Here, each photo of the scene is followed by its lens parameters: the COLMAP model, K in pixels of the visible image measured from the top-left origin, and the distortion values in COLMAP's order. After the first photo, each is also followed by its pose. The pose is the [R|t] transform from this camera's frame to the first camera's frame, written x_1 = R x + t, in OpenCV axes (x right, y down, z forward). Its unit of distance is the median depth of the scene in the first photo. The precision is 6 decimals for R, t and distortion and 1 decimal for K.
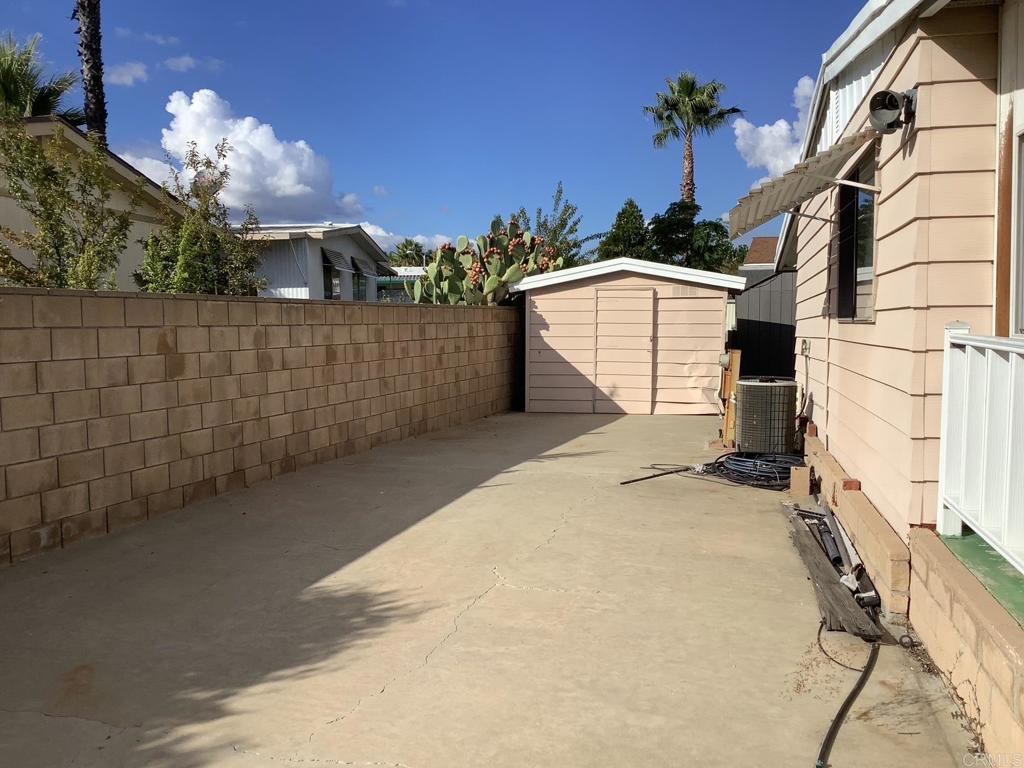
lens RADIAL K [[920.6, 0, 512.0], [0, 920.6, 384.0], [0, 0, 1]] dist [0.123993, -0.222625]
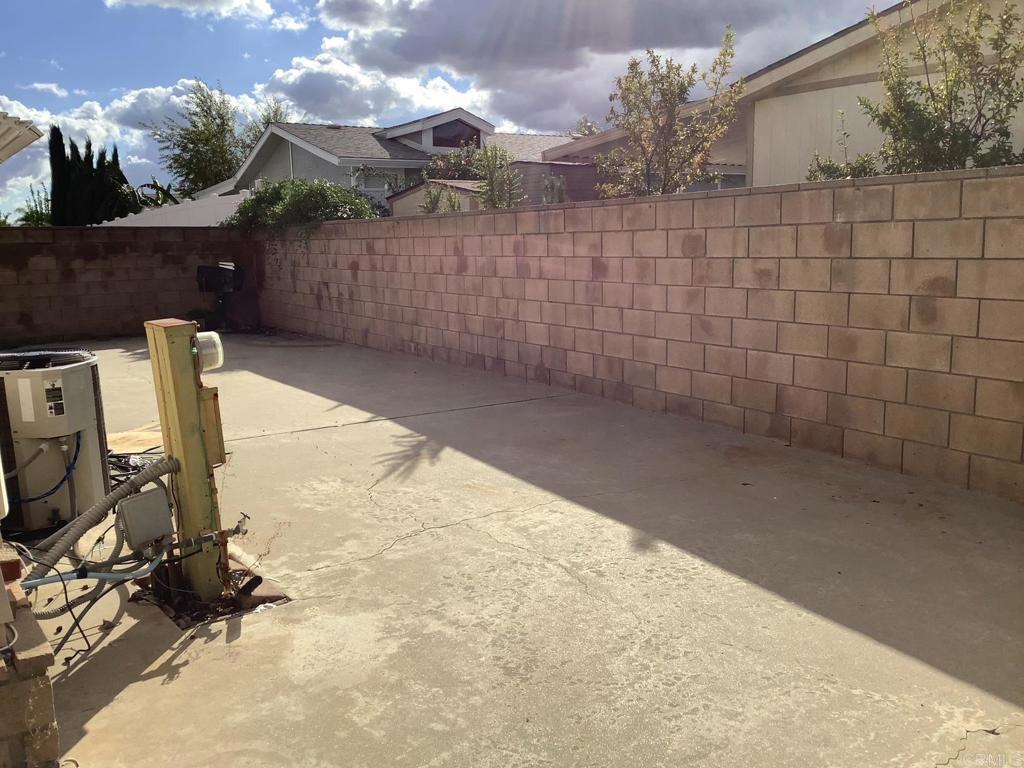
lens RADIAL K [[920.6, 0, 512.0], [0, 920.6, 384.0], [0, 0, 1]] dist [0.123993, -0.222625]
pose [[-0.668660, 0.151862, -0.727896, 0.510752], [-0.012077, 0.976575, 0.214838, -0.117619], [0.743470, 0.152444, -0.651162, 1.642051]]
